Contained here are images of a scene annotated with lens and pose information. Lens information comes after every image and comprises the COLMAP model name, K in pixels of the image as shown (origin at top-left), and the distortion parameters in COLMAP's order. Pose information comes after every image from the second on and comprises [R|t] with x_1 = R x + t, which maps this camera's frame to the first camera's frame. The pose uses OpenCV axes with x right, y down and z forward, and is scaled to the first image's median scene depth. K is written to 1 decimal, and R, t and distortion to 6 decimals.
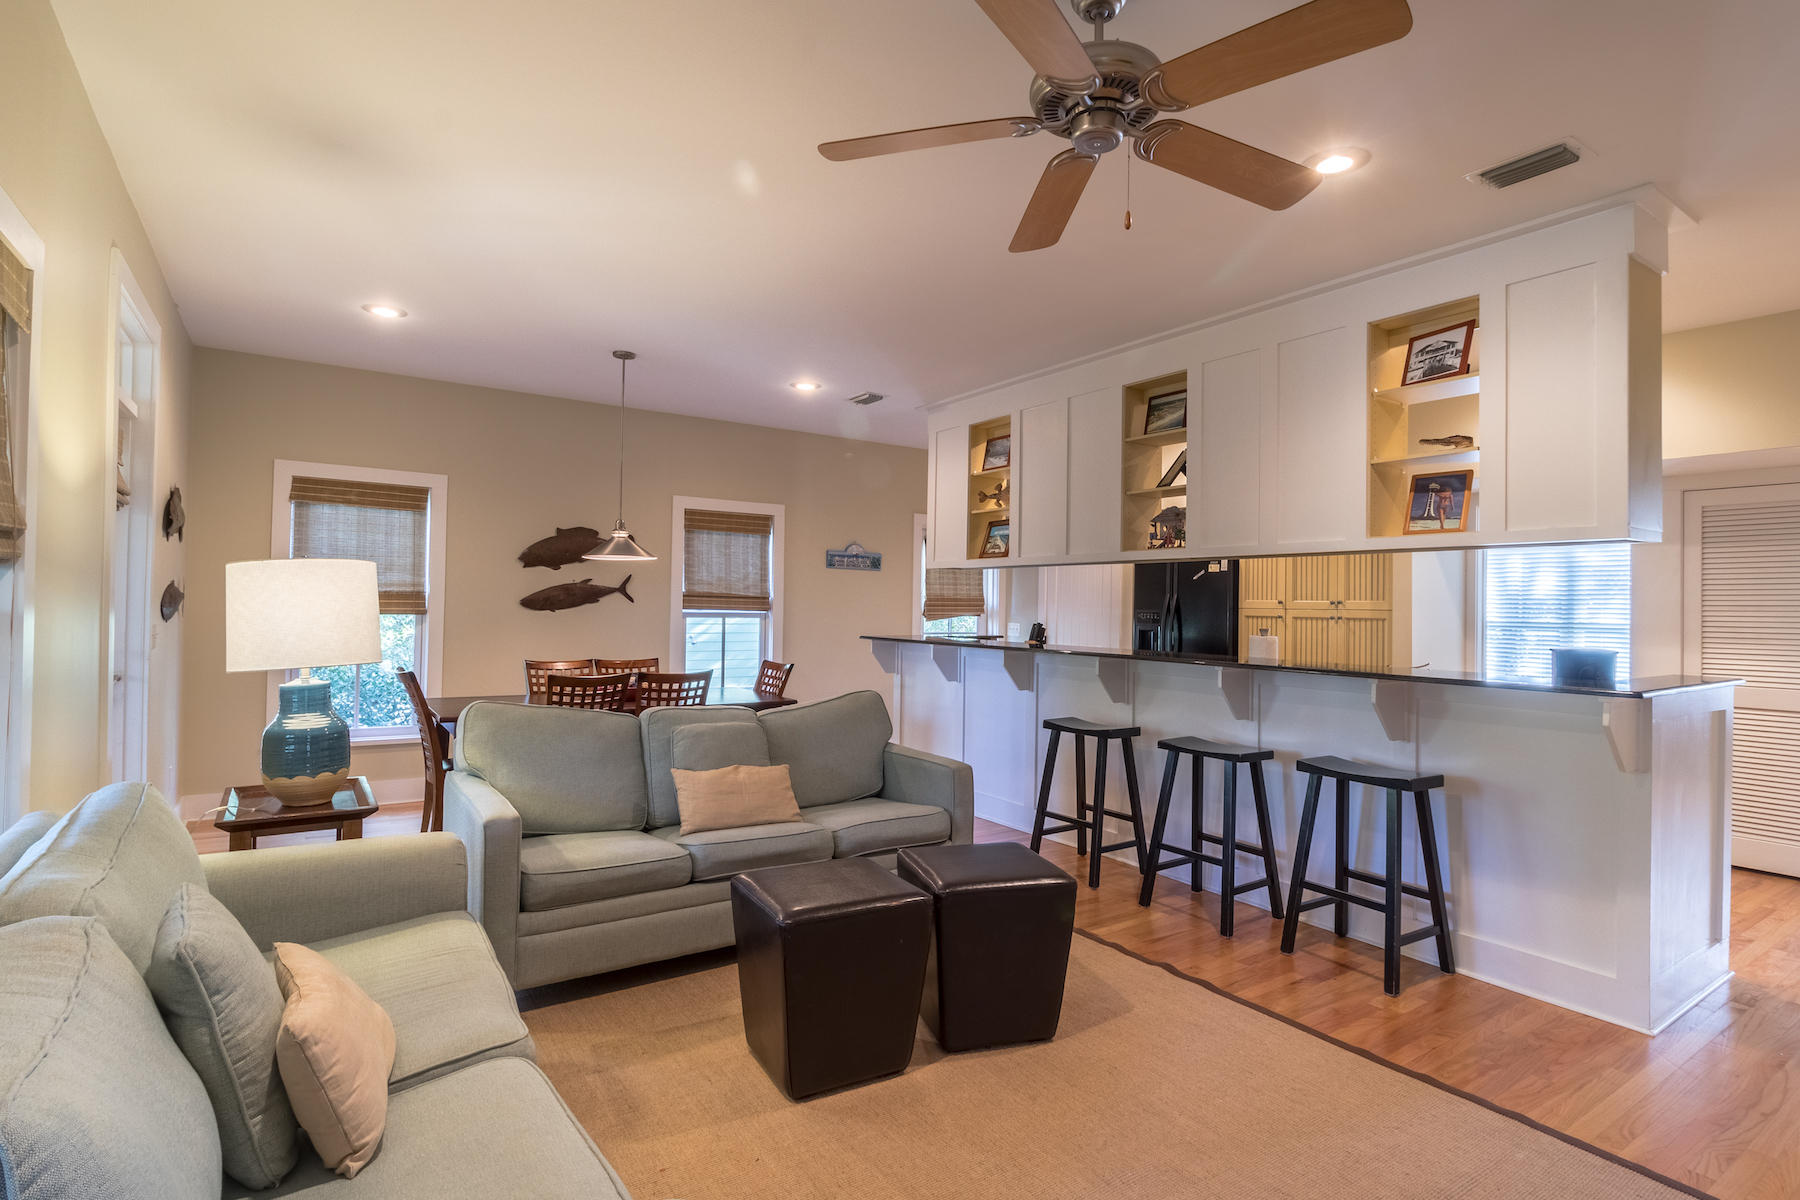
lens RADIAL K [[880.4, 0, 901.4], [0, 880.4, 592.8], [0, 0, 1]] dist [-0.009902, -0.002297]
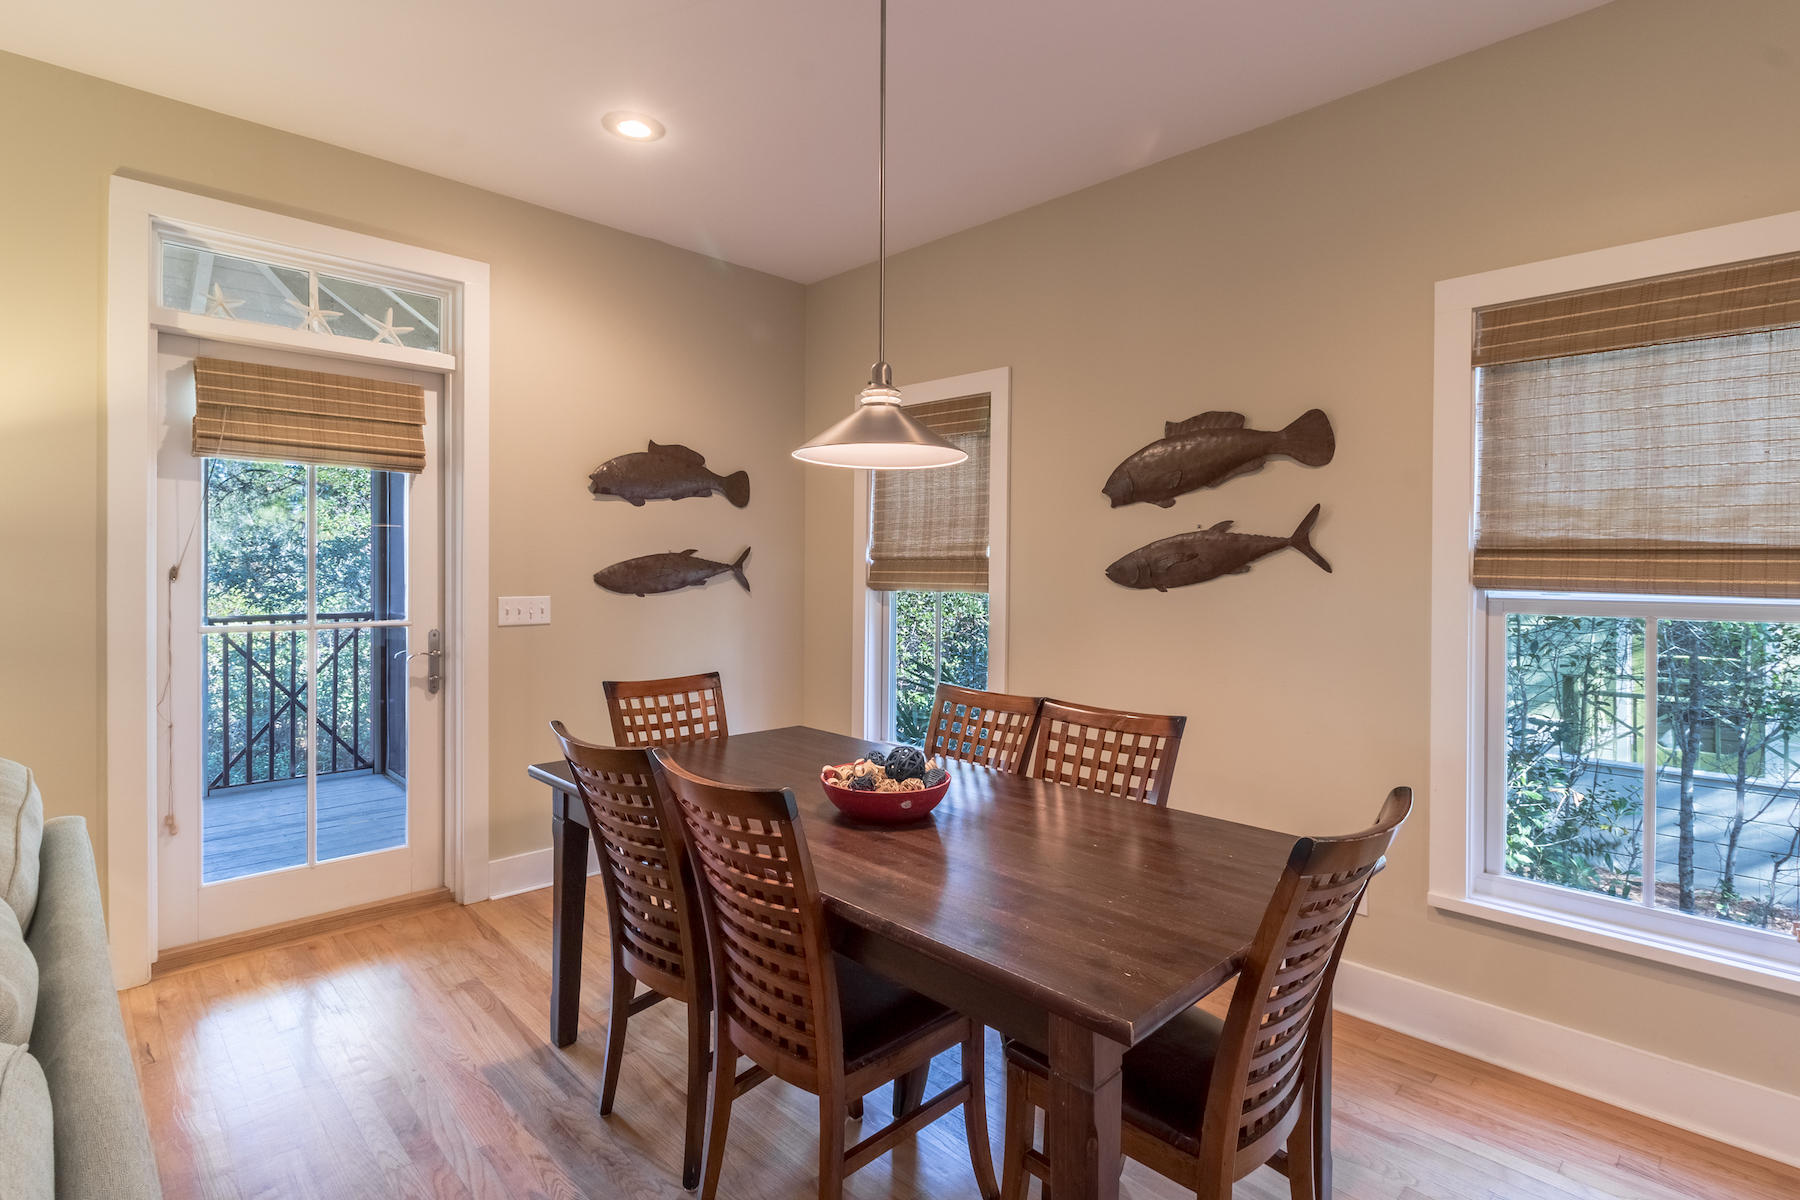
lens RADIAL K [[880.4, 0, 896.1], [0, 880.4, 581.2], [0, 0, 1]] dist [-0.009902, -0.002297]
pose [[0.162006, -0.002567, -0.986786, 0.073229], [0.007522, 0.999971, -0.001367, 0.015323], [0.986761, -0.007201, 0.162020, 0.753271]]
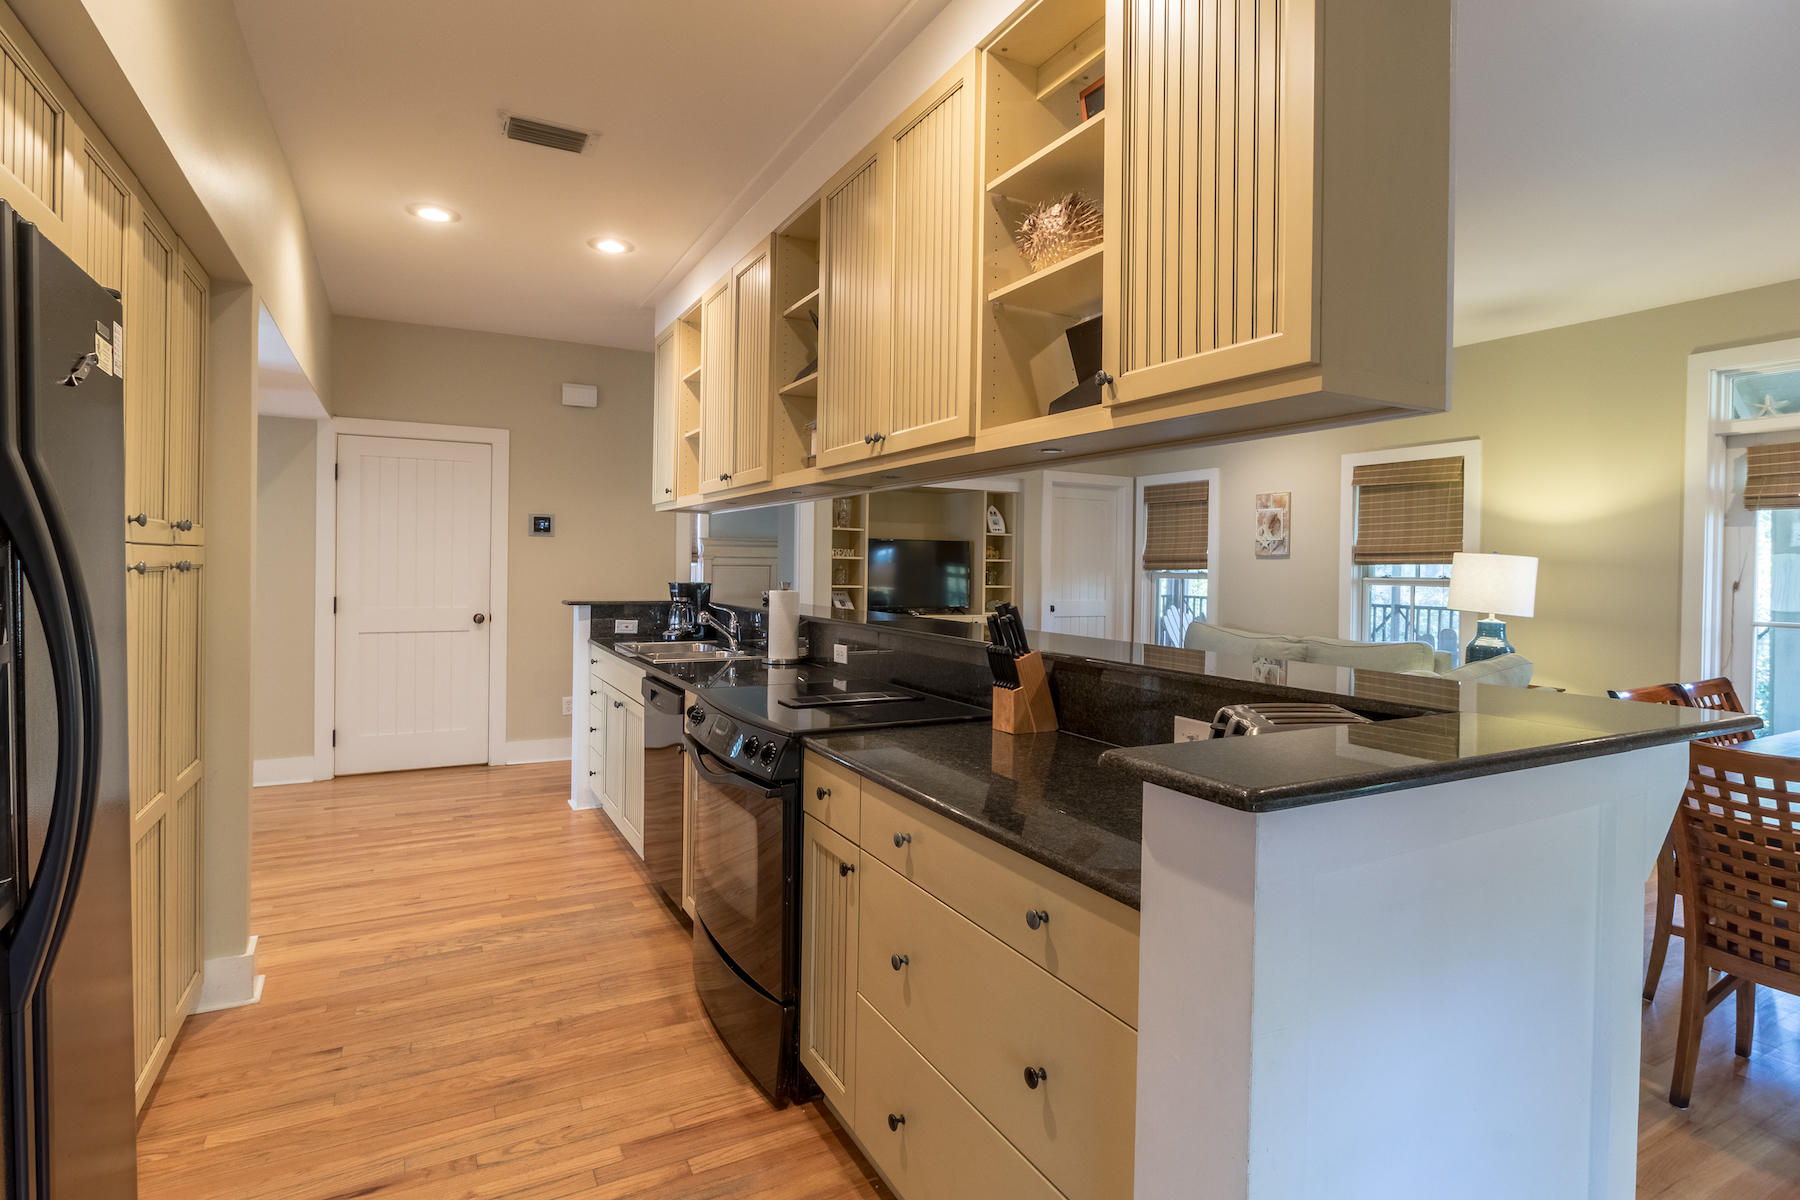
lens RADIAL K [[880.4, 0, 907.7], [0, 880.4, 577.7], [0, 0, 1]] dist [-0.009902, -0.002297]
pose [[-0.995766, -0.032589, 0.085950, 0.177507], [-0.032665, 0.999466, 0.000517, 0.022578], [-0.085920, -0.002293, -0.996299, 1.217981]]
